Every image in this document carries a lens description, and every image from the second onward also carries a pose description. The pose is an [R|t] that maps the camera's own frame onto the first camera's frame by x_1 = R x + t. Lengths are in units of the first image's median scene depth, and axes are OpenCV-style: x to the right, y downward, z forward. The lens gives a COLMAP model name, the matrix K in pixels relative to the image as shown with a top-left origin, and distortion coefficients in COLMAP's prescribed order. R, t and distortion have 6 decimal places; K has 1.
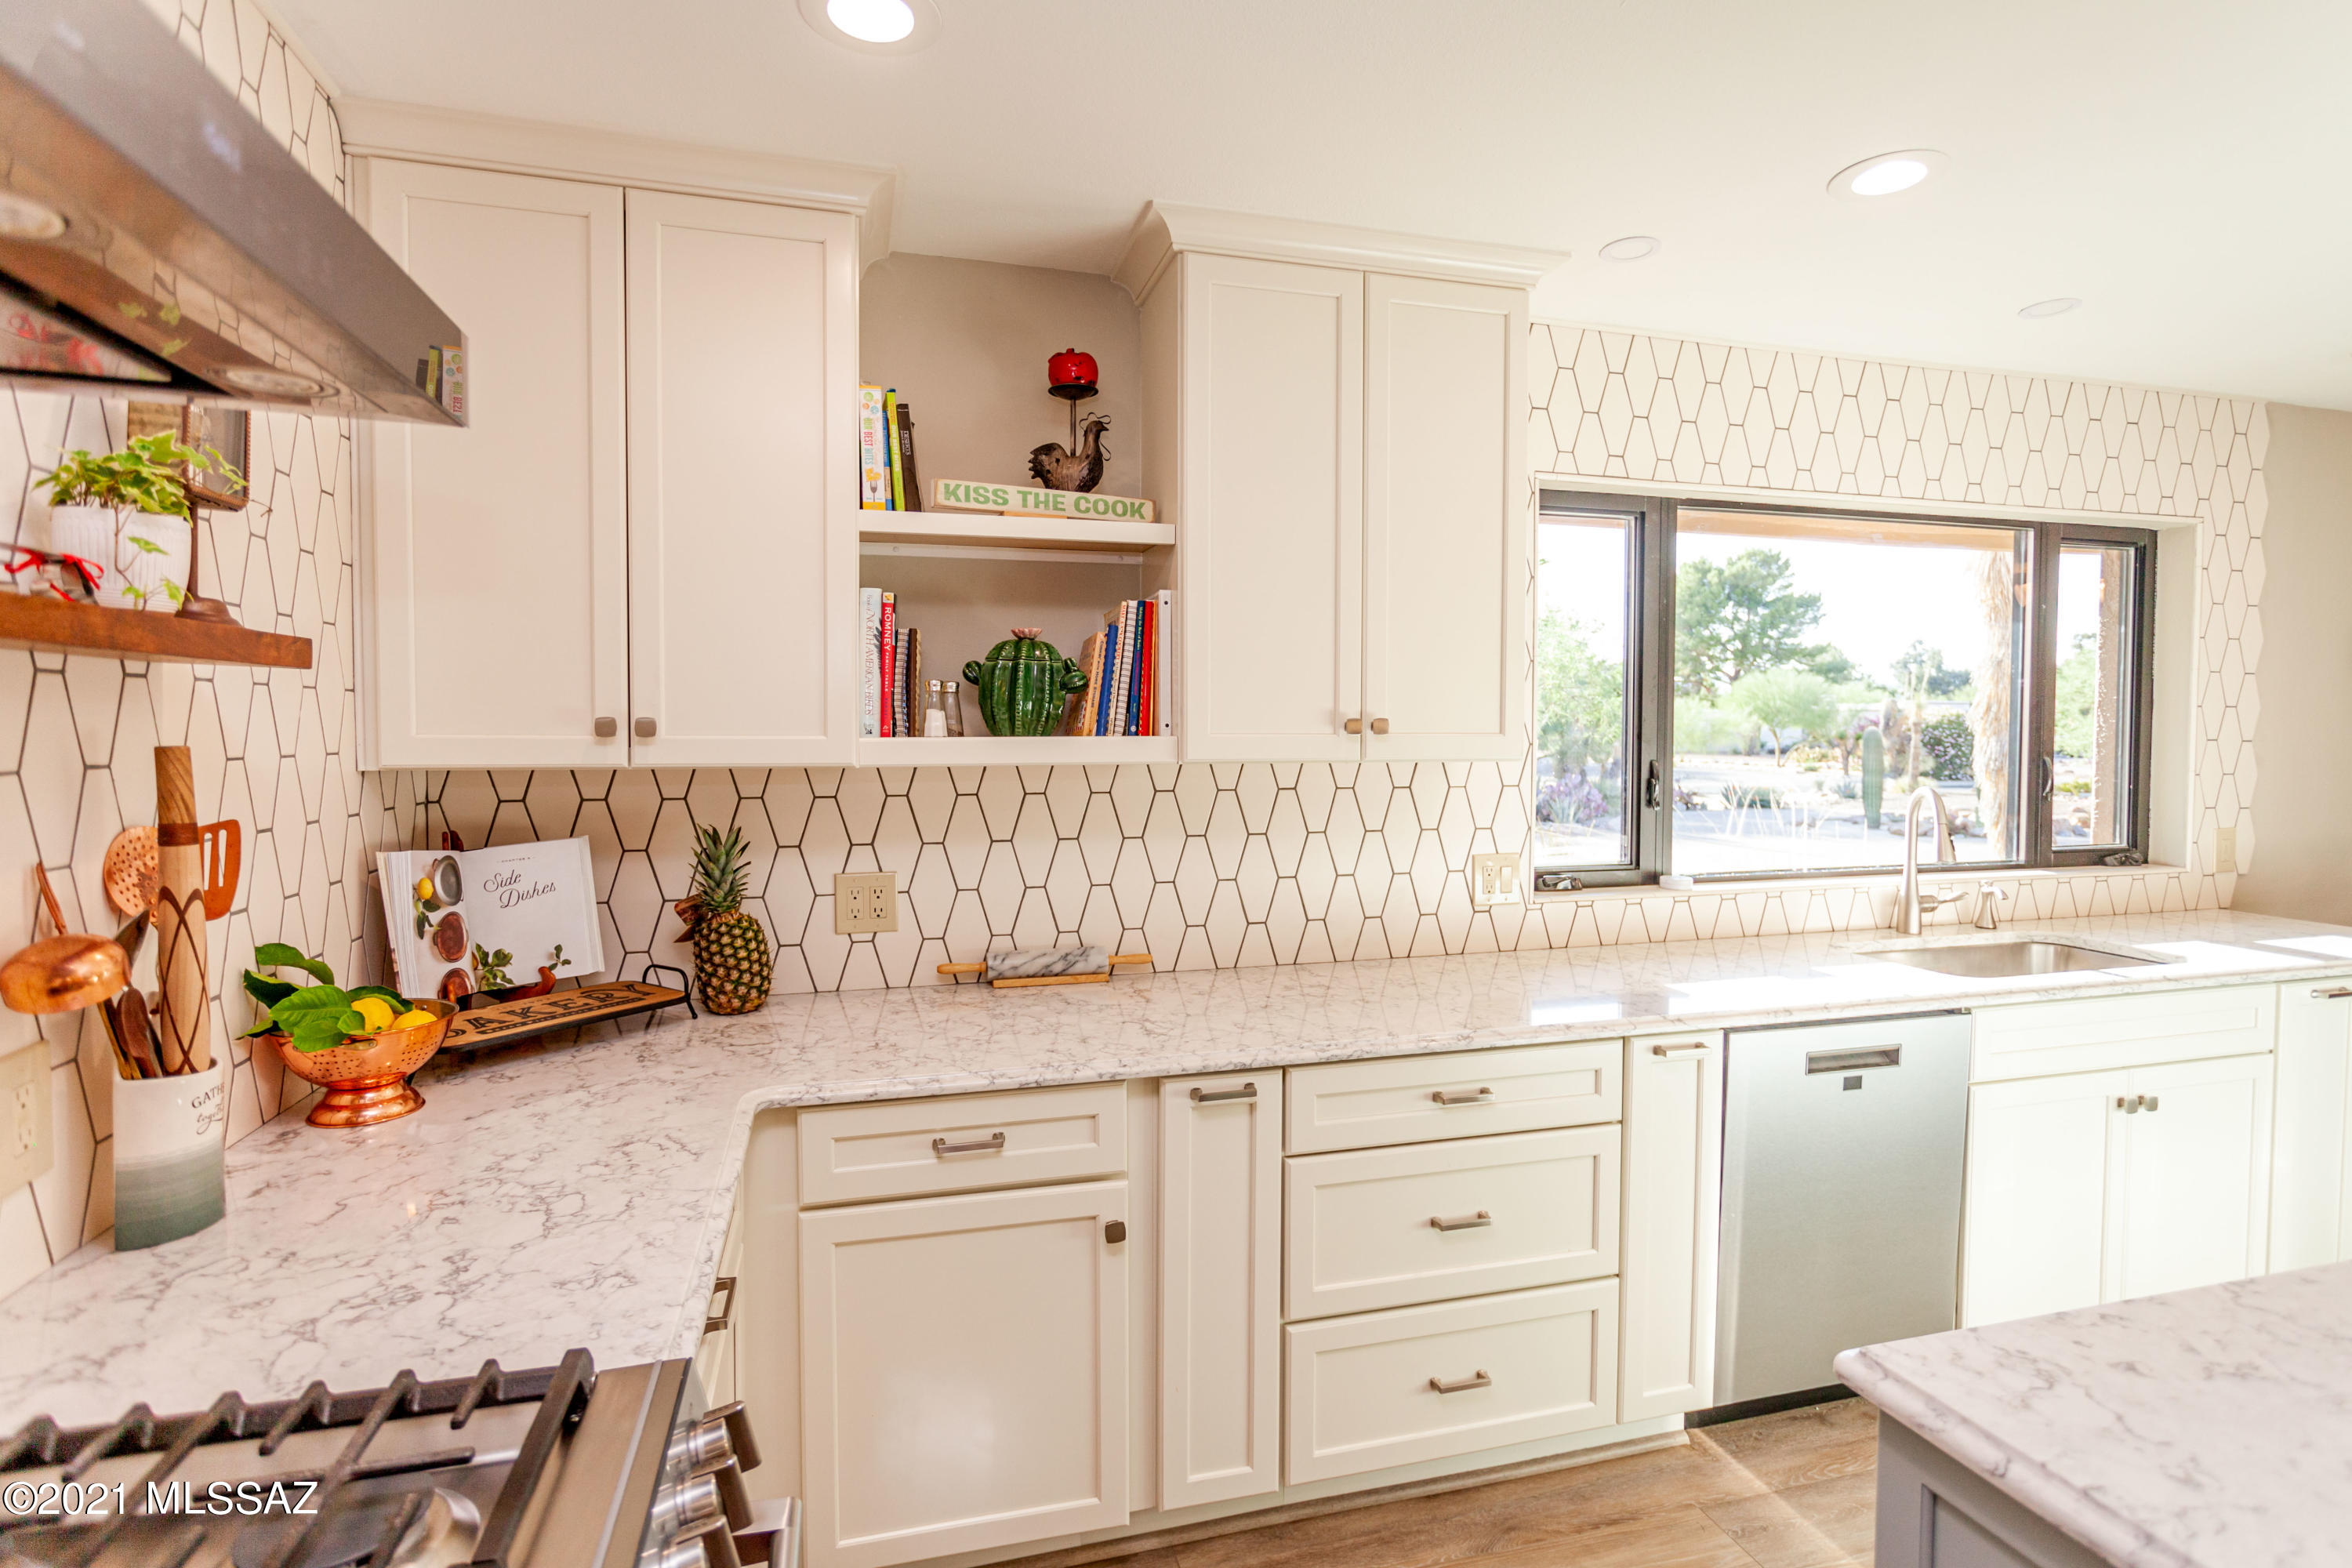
lens RADIAL K [[1180.6, 0, 1181.8], [0, 1180.6, 770.2], [0, 0, 1]] dist [-0.009871, 0.008618]
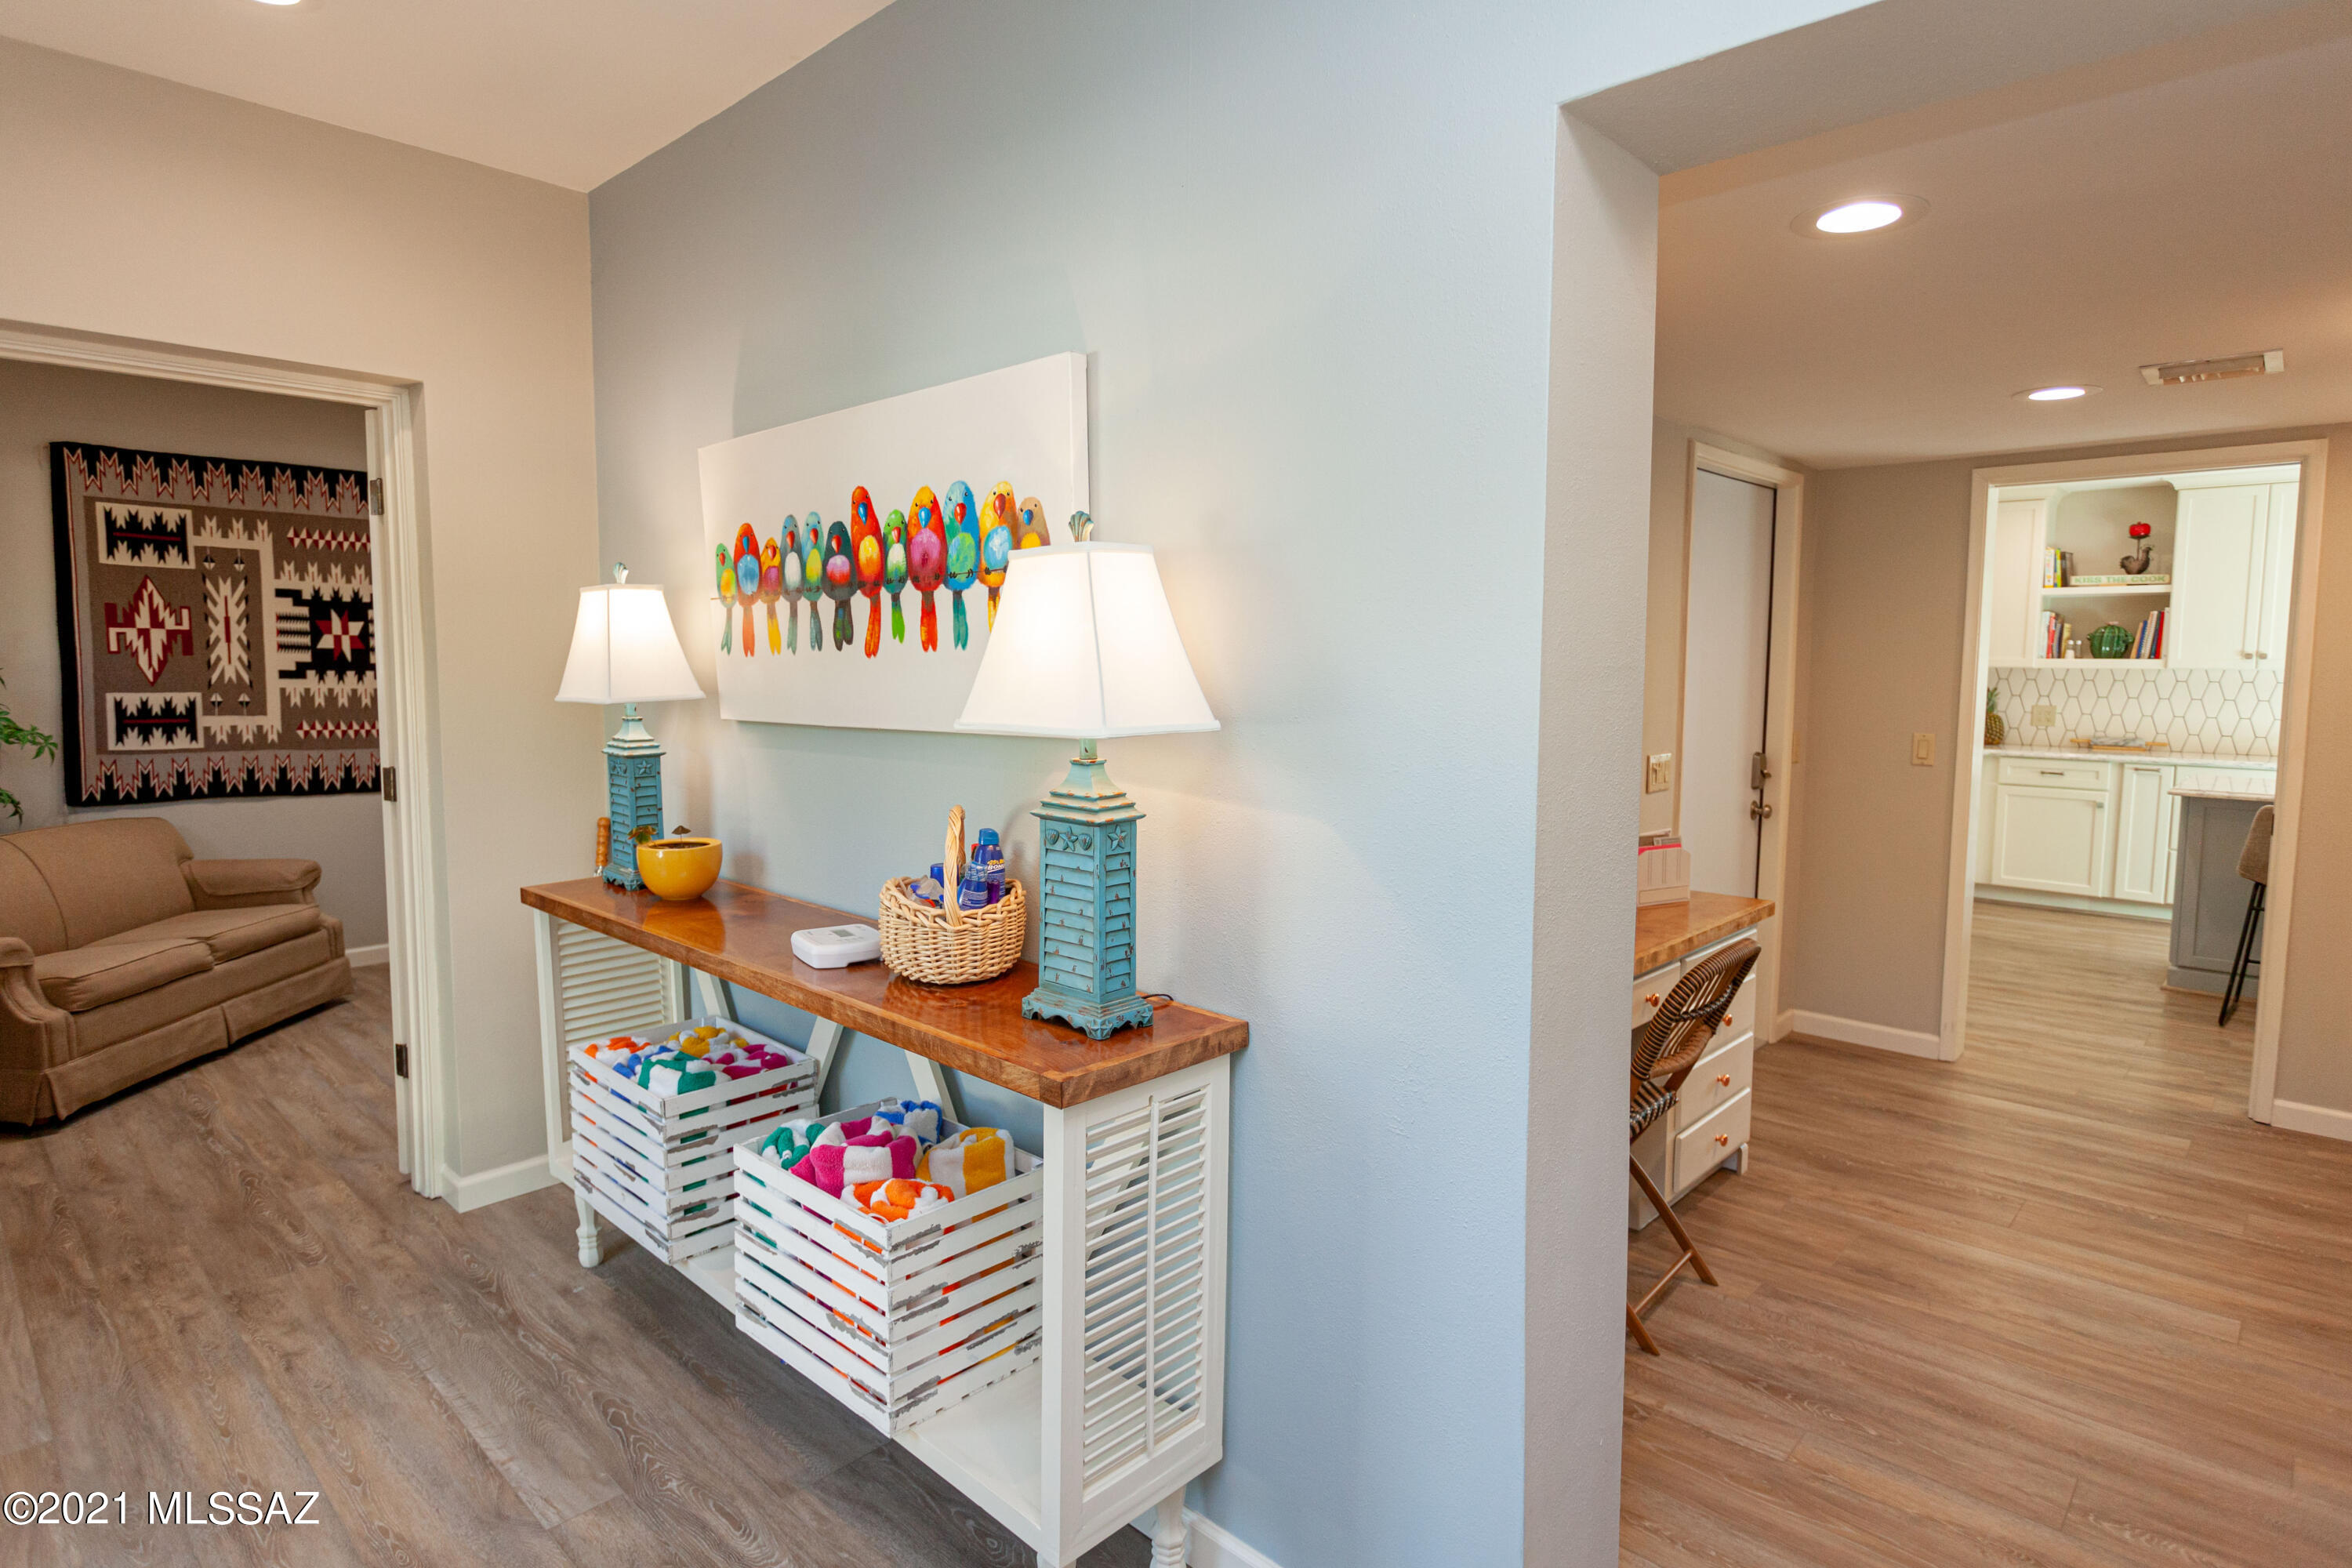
lens RADIAL K [[1235.8, 0, 1177.5], [0, 1235.8, 773.0], [0, 0, 1]] dist [-0.003451, -0.000373]
pose [[0.515349, 0.082696, -0.852981, 1.284731], [-0.037307, 0.996555, 0.074075, 0.110005], [0.856168, -0.006352, 0.516659, -2.502916]]
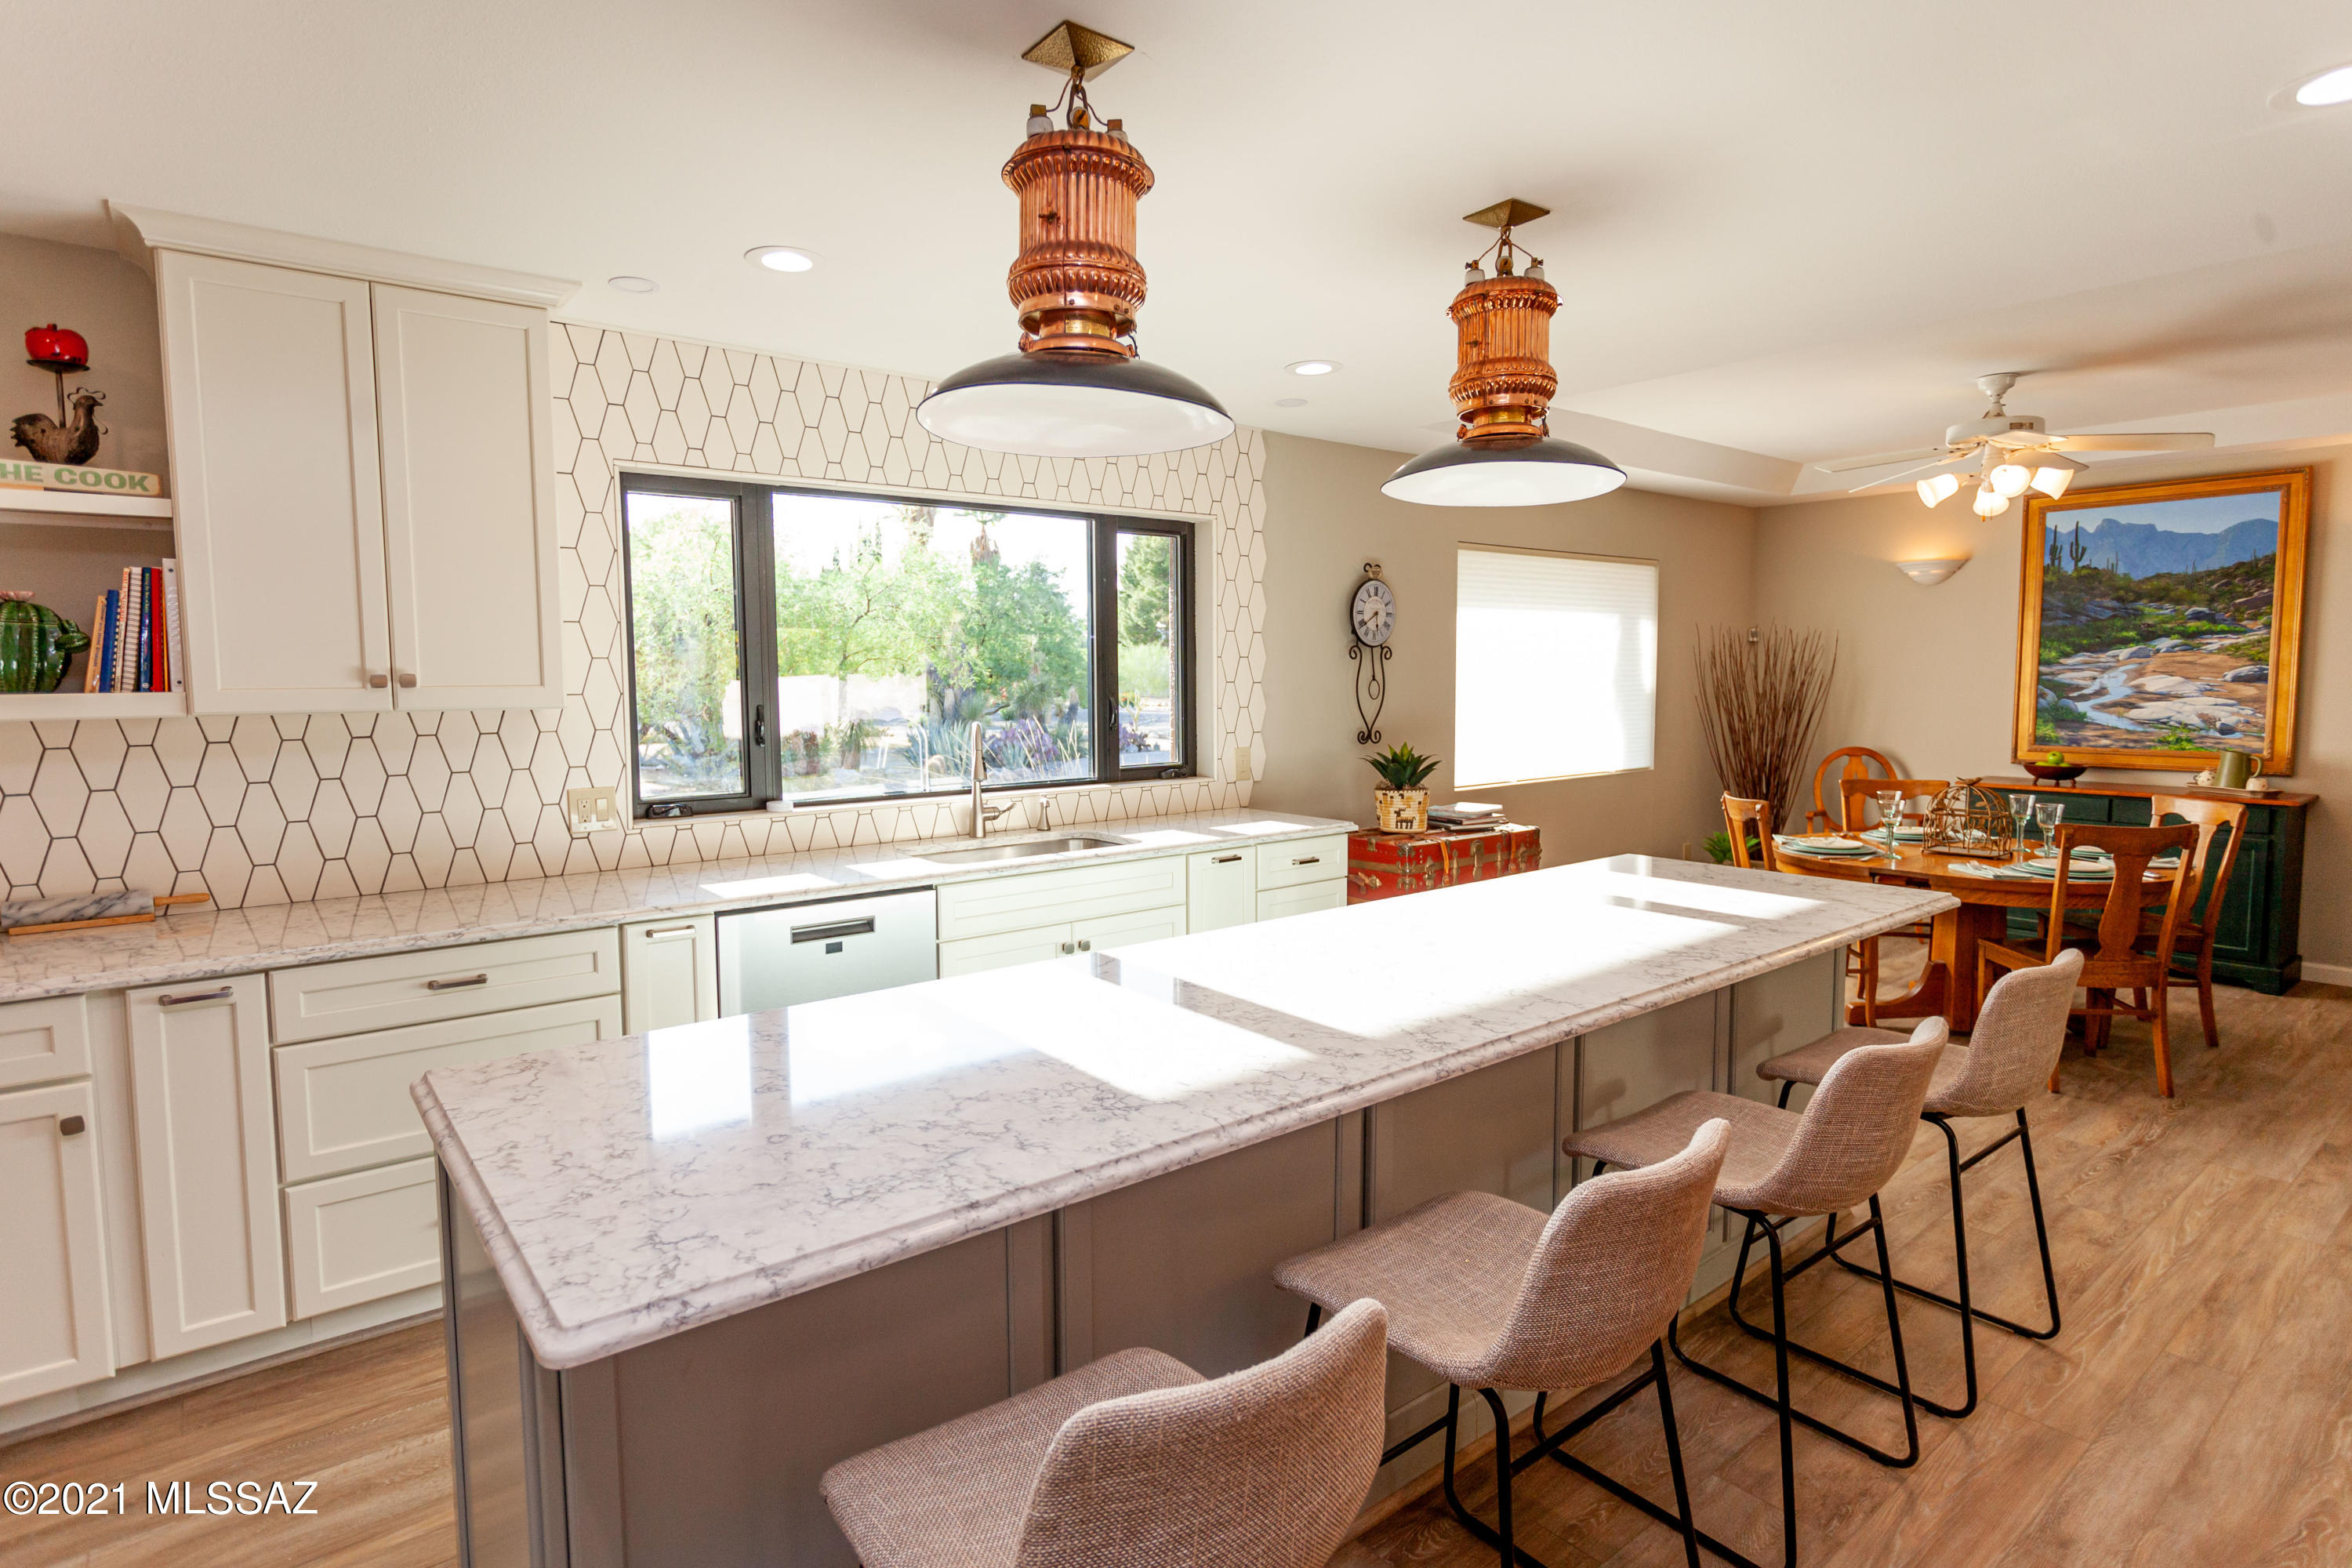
lens RADIAL K [[1229.2, 0, 1146.9], [0, 1229.2, 767.9], [0, 0, 1]] dist [-0.005027, 0.006668]
pose [[0.926658, -0.038173, 0.373962, 0.384720], [0.023498, 0.998767, 0.043725, 0.012878], [-0.375170, -0.031731, 0.926413, -0.395617]]
